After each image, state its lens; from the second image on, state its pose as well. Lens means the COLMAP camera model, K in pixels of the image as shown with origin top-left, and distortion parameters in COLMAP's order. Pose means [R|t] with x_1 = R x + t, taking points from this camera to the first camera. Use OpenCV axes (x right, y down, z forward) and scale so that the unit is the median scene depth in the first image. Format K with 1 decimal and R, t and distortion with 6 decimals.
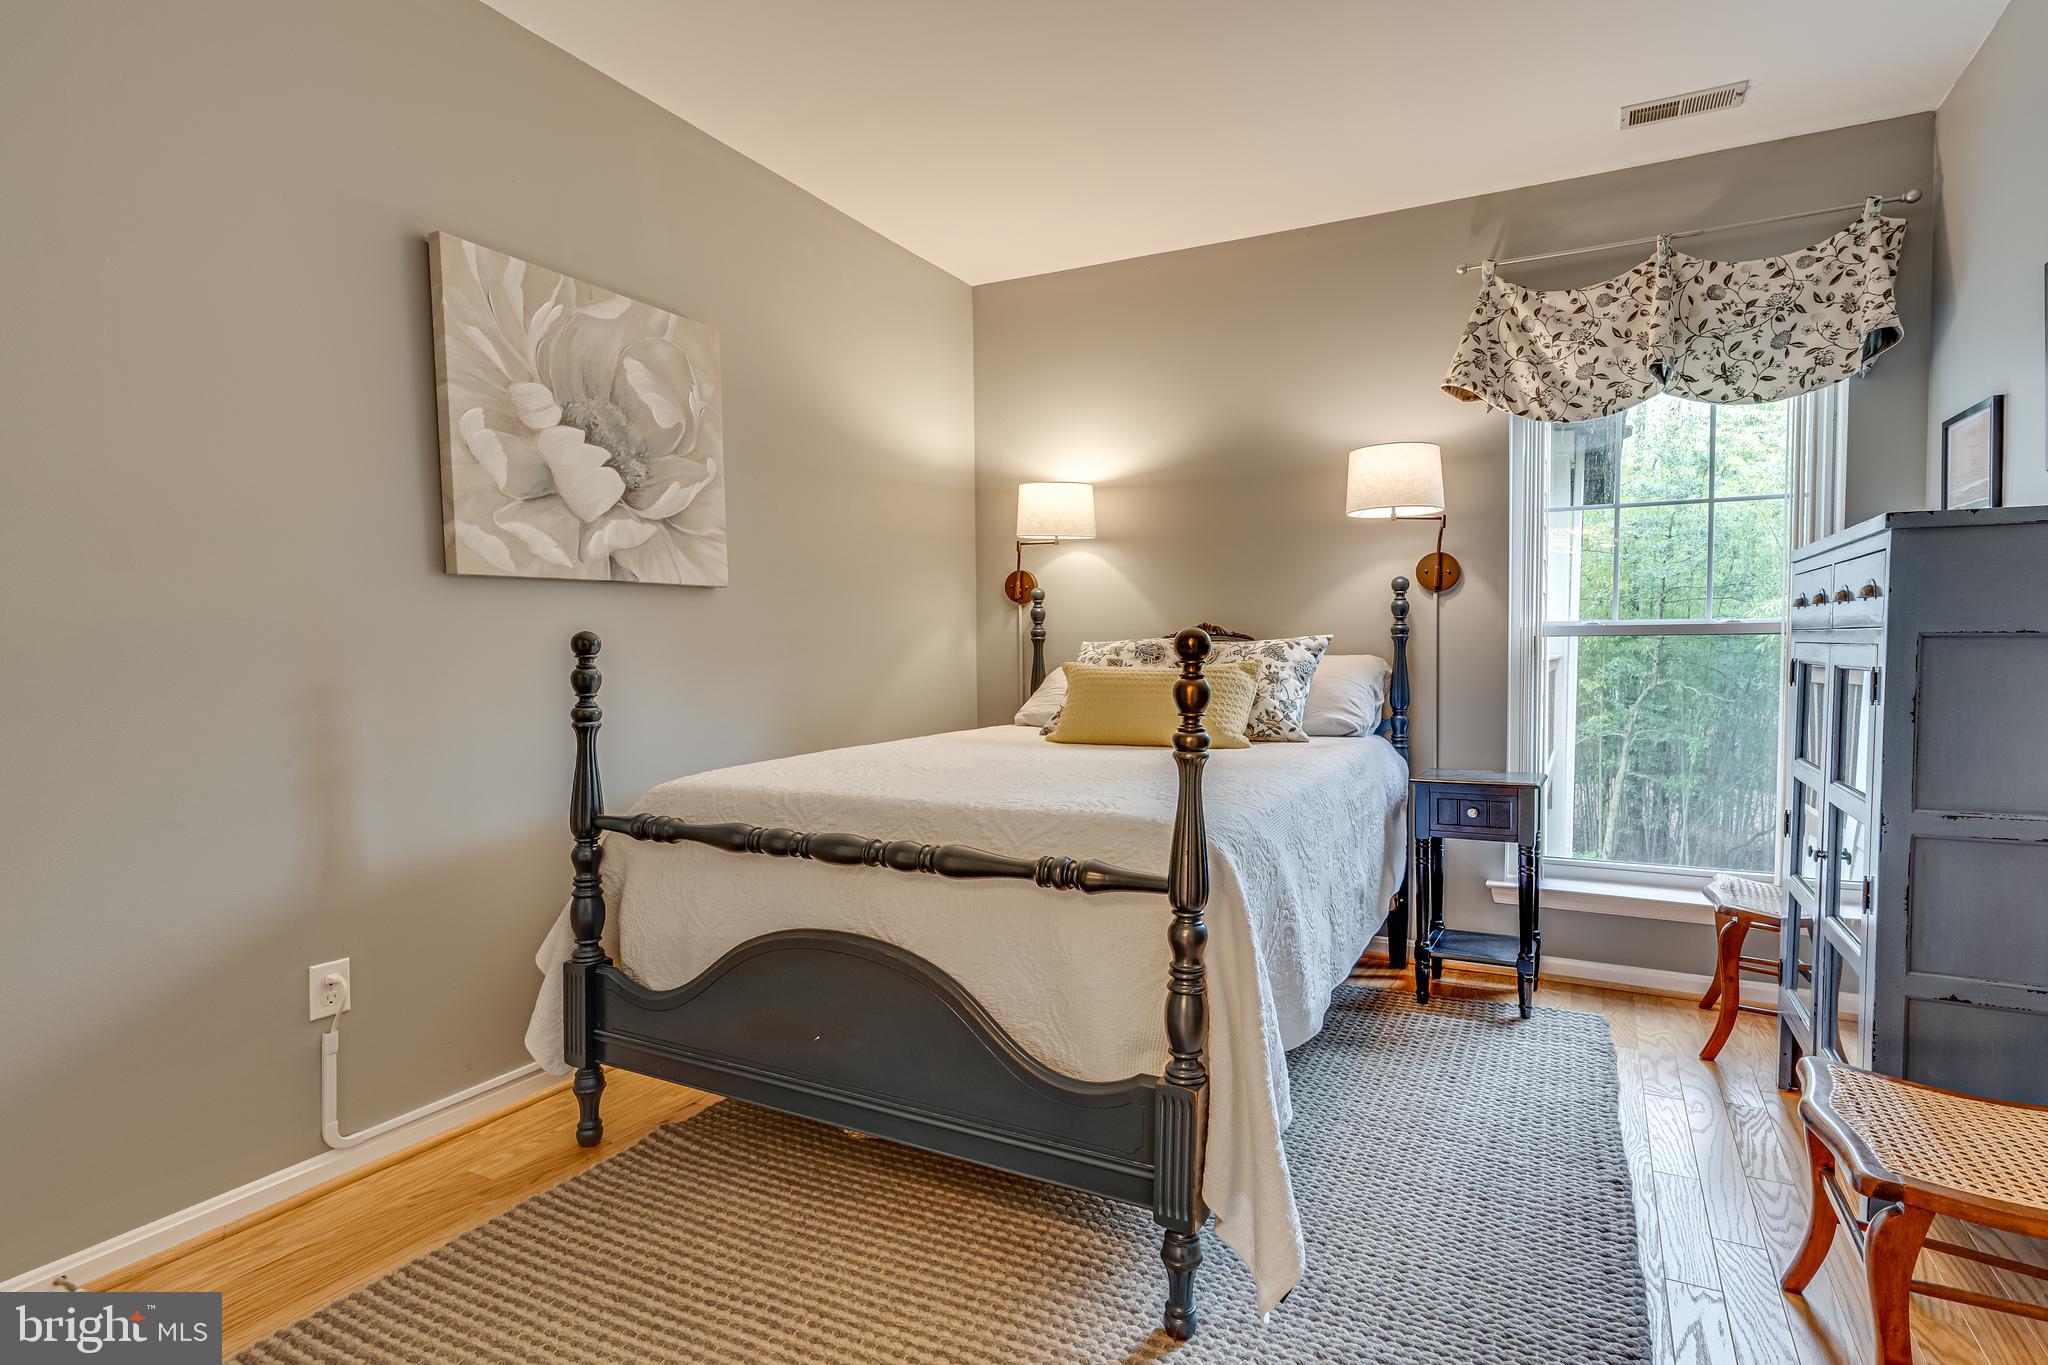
lens RADIAL K [[926.2, 0, 1031.8], [0, 926.2, 707.8], [0, 0, 1]] dist [0.001080, 0.000904]
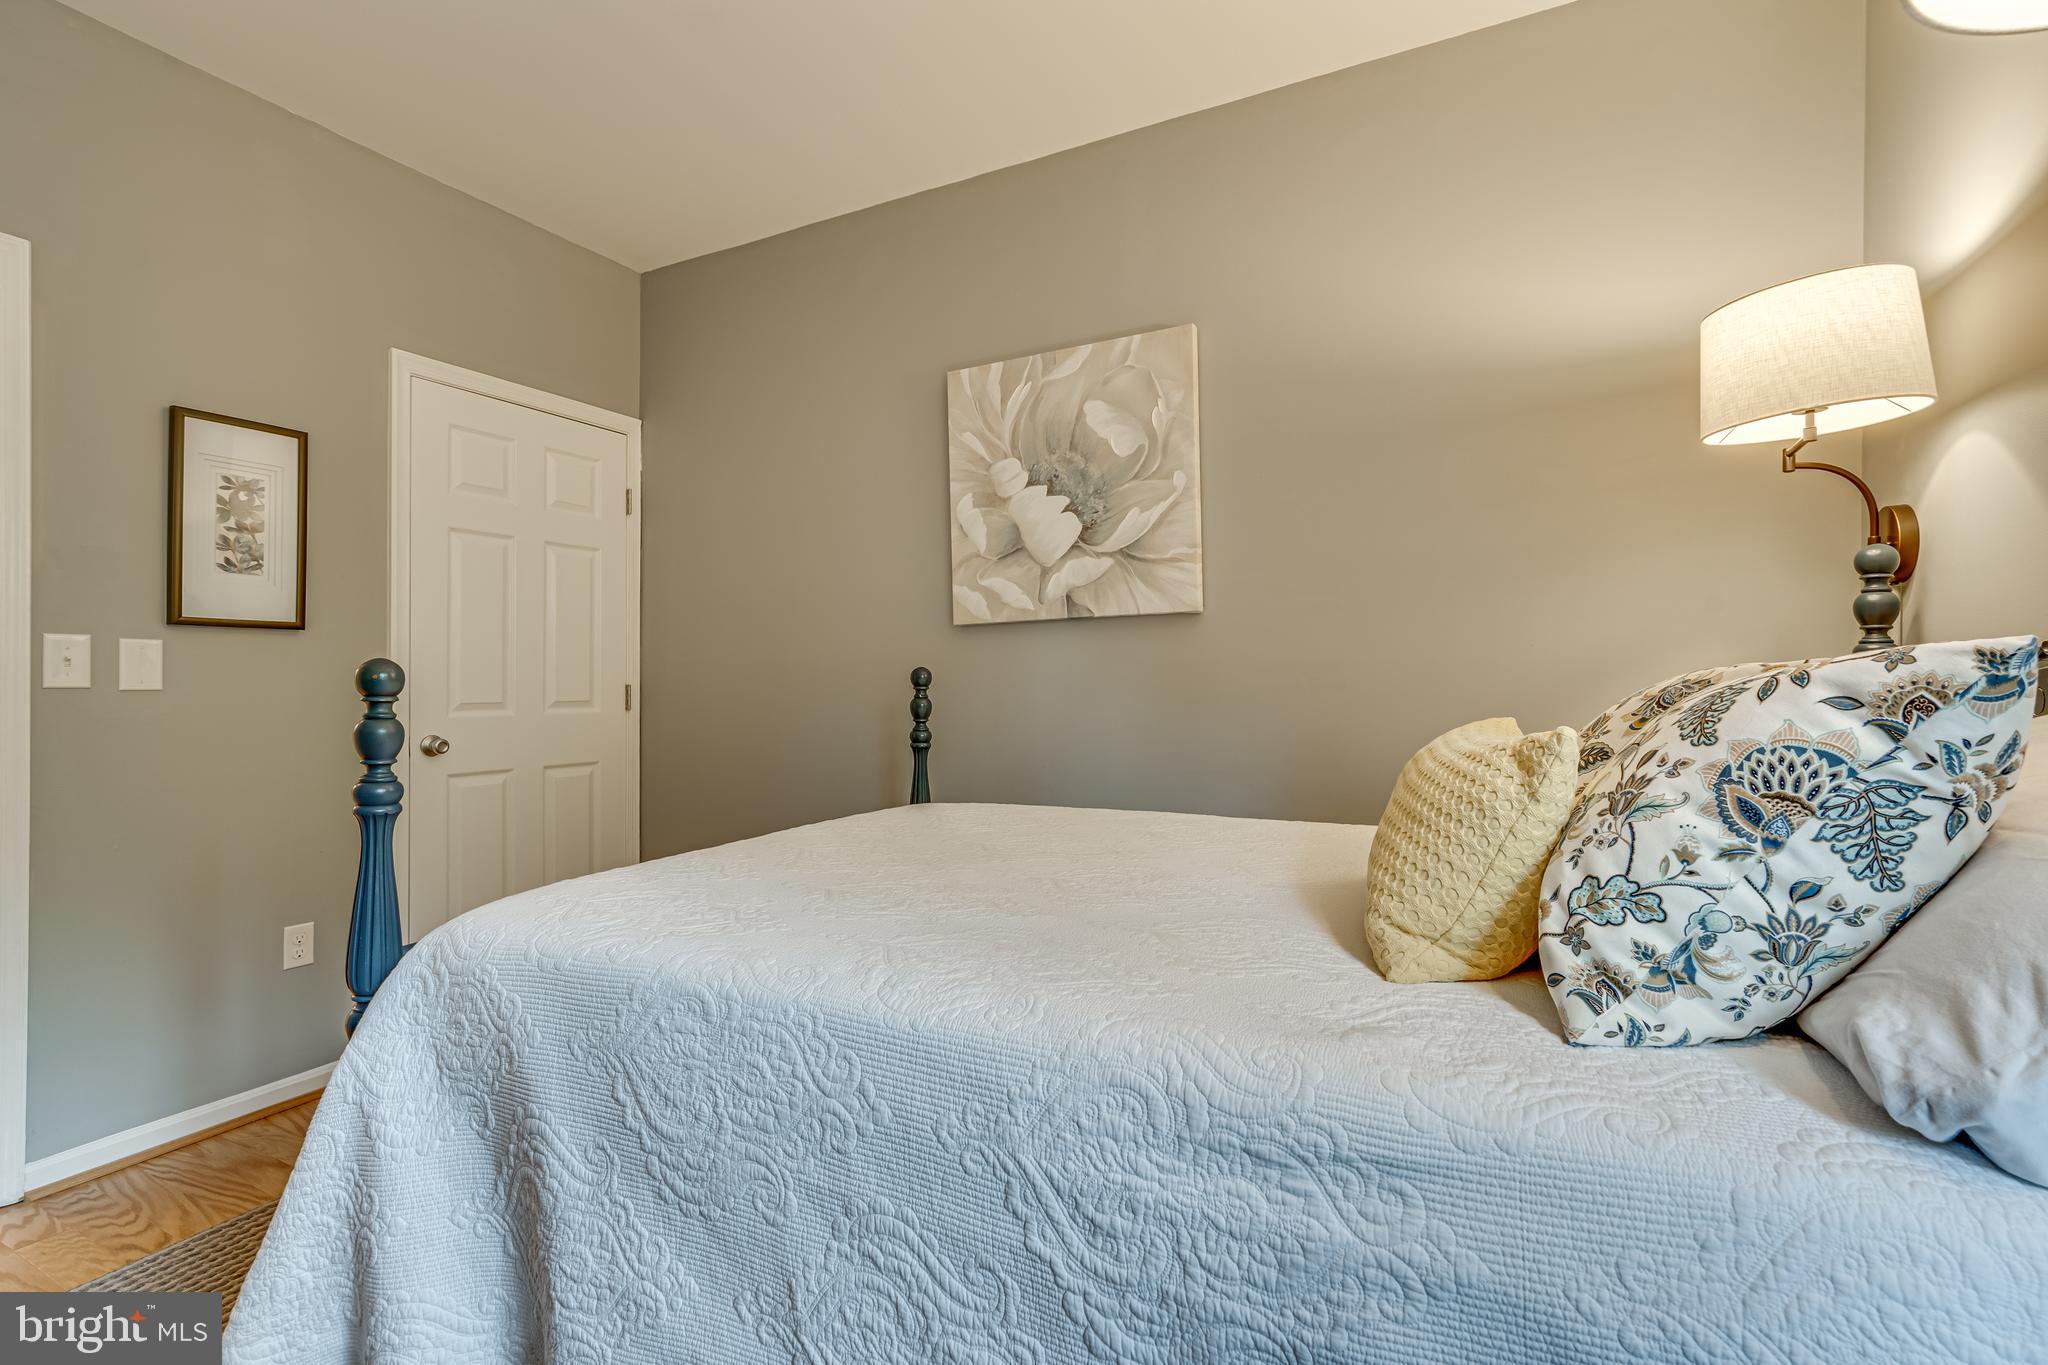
lens RADIAL K [[926.2, 0, 1031.8], [0, 926.2, 707.8], [0, 0, 1]] dist [0.001080, 0.000904]
pose [[0.046921, 0.036130, -0.998245, 0.631023], [-0.061468, 0.997556, 0.033216, -0.068418], [0.997006, 0.059802, 0.049027, 0.939166]]
